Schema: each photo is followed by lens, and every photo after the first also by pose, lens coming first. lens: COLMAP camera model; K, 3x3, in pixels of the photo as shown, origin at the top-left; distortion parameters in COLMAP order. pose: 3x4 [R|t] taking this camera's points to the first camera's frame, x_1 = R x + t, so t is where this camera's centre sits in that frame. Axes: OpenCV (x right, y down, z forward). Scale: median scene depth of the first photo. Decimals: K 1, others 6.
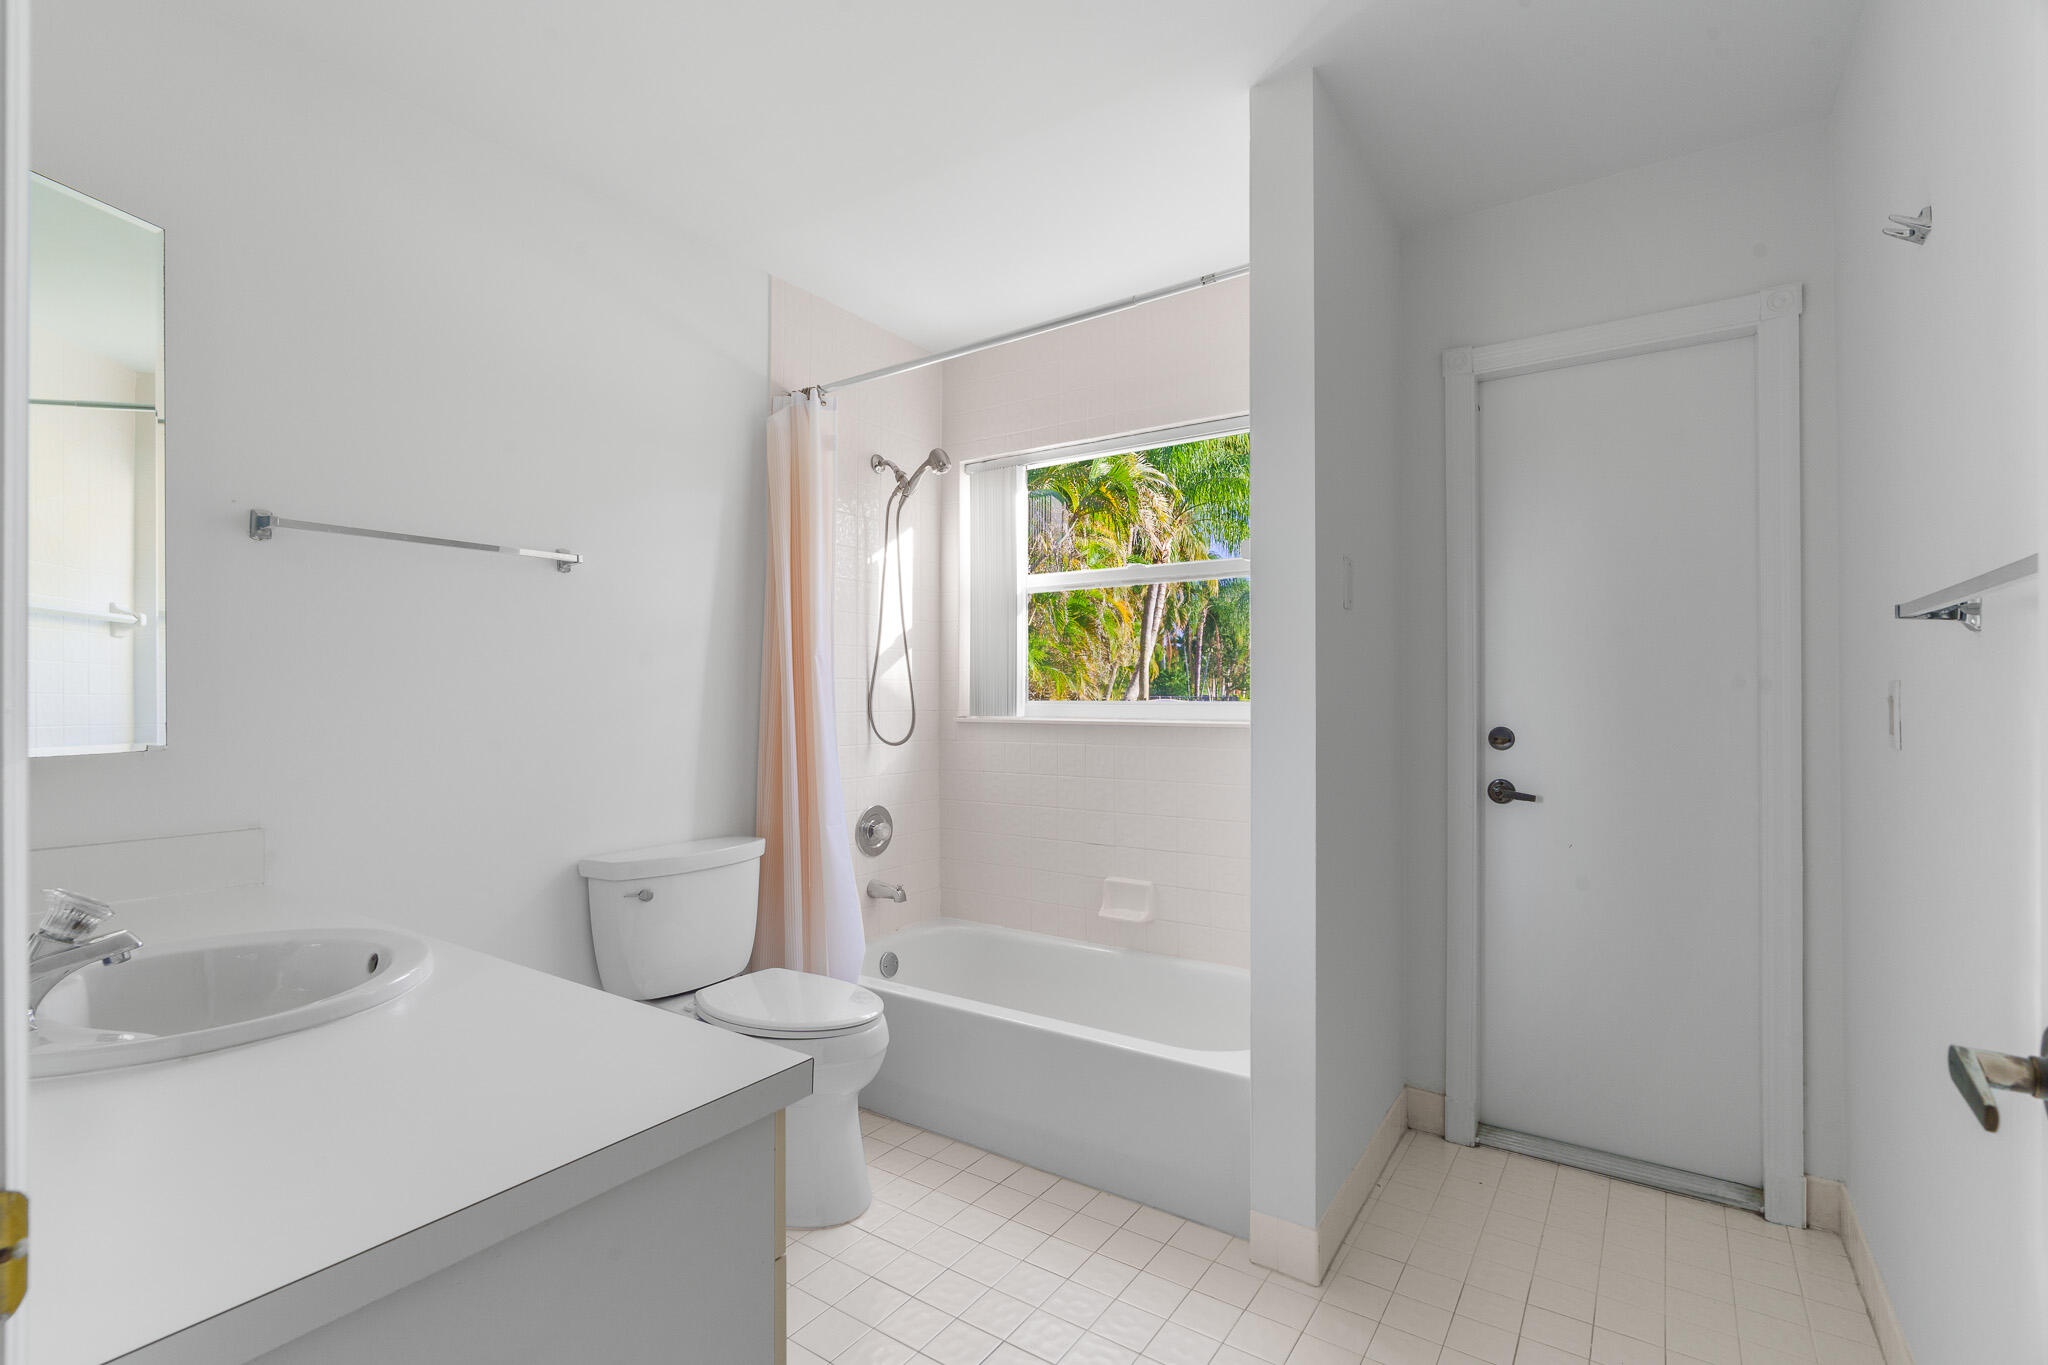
lens RADIAL K [[920.8, 0, 1013.5], [0, 920.8, 691.1], [0, 0, 1]] dist [-0.009257, -0.000029]
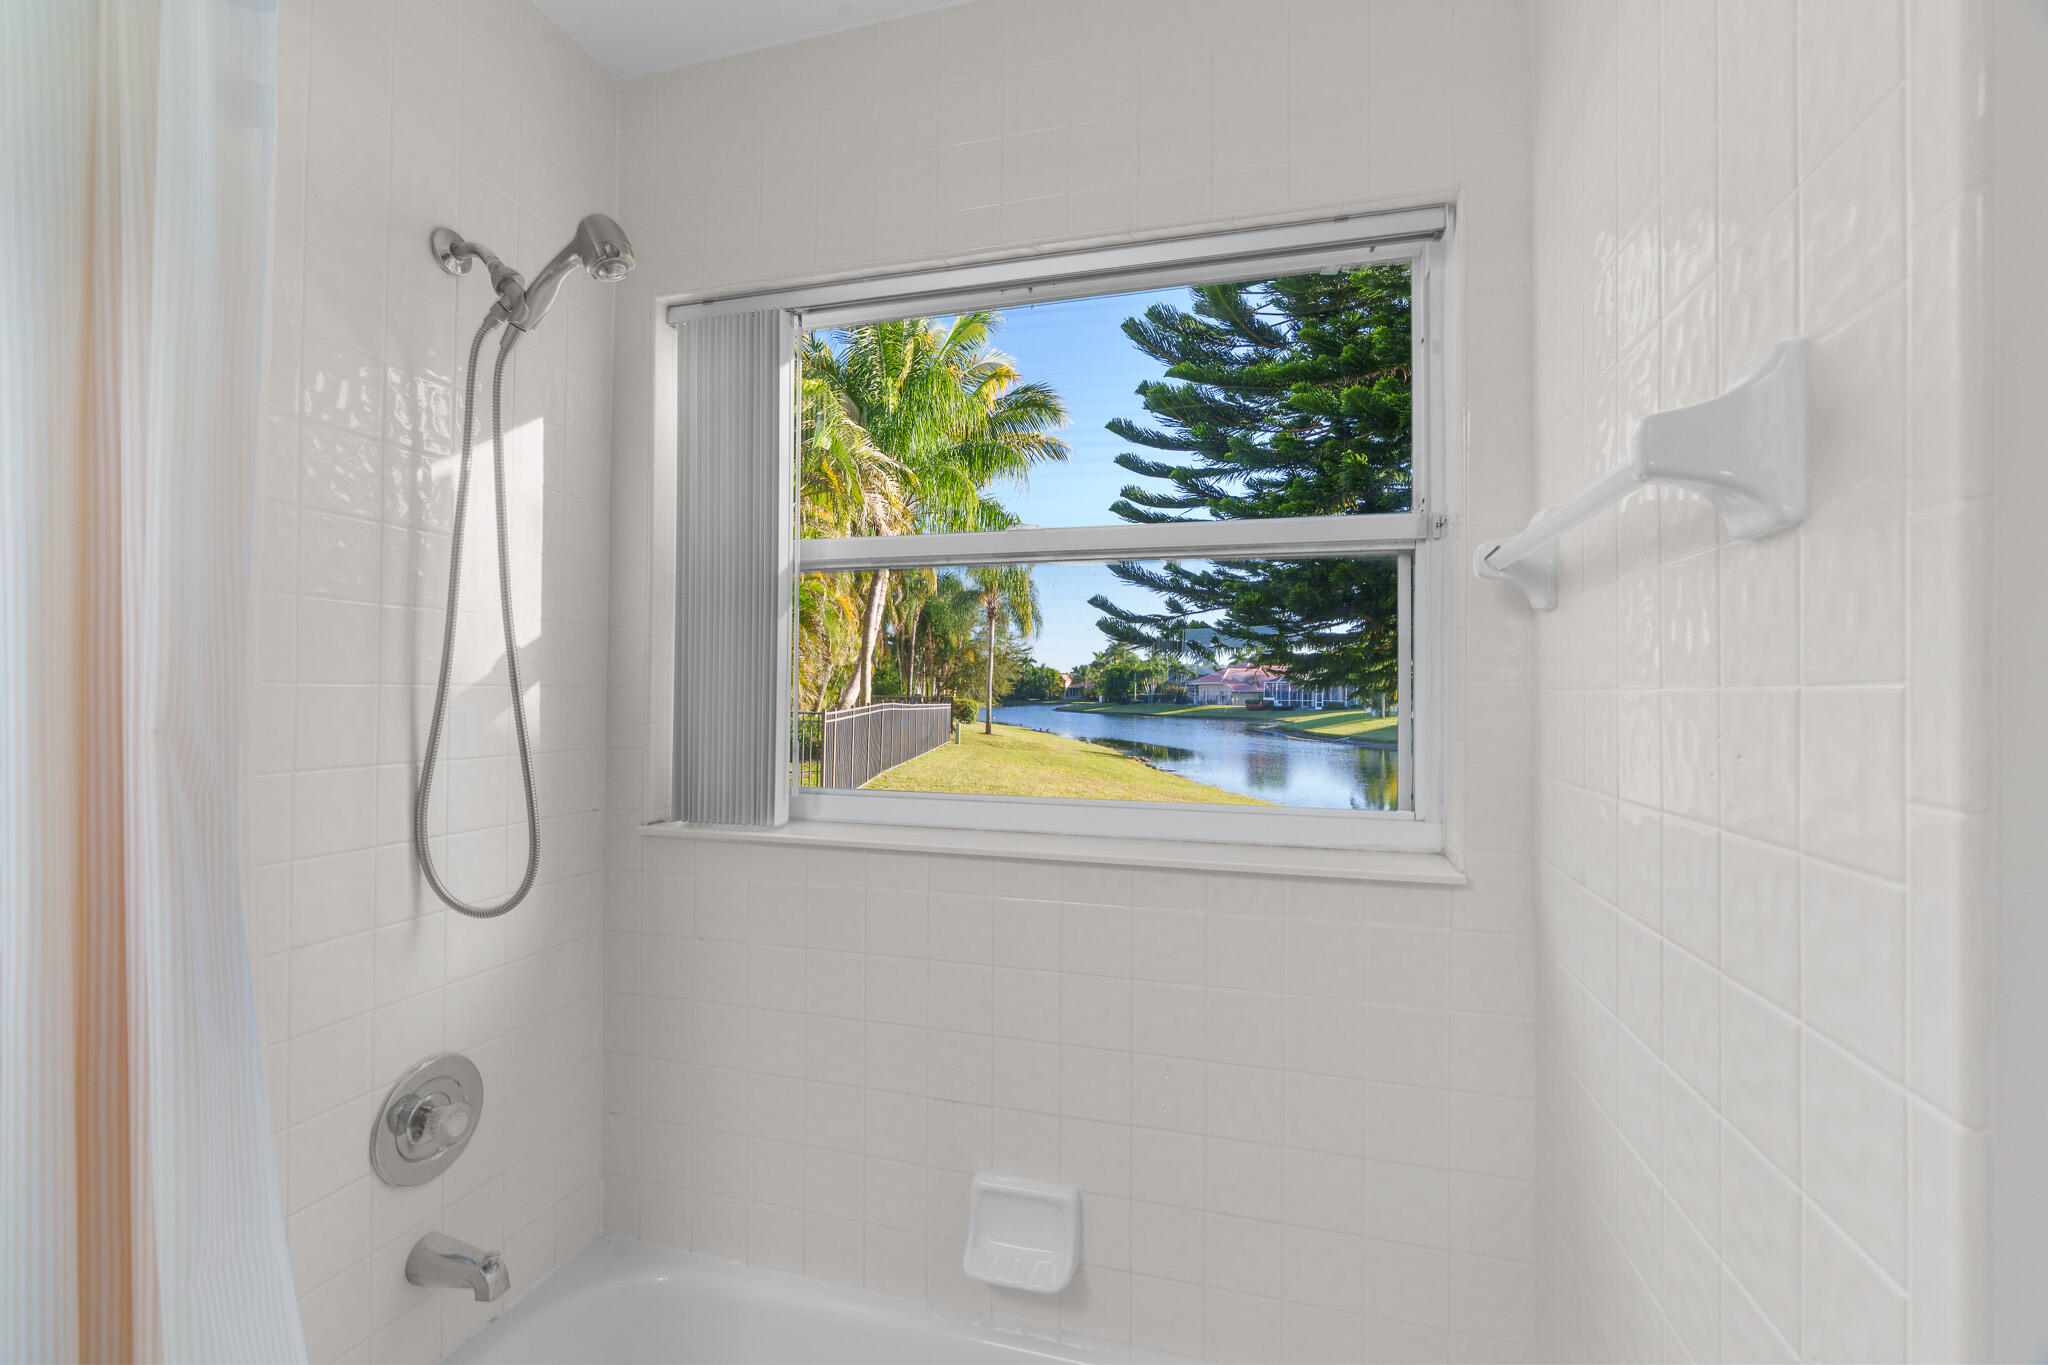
lens RADIAL K [[920.8, 0, 1013.5], [0, 920.8, 691.1], [0, 0, 1]] dist [-0.009257, -0.000029]
pose [[0.950137, 0.010096, 0.311668, -0.027336], [-0.011376, 0.999933, 0.002291, -0.044199], [-0.311624, -0.005722, 0.950188, 0.478992]]
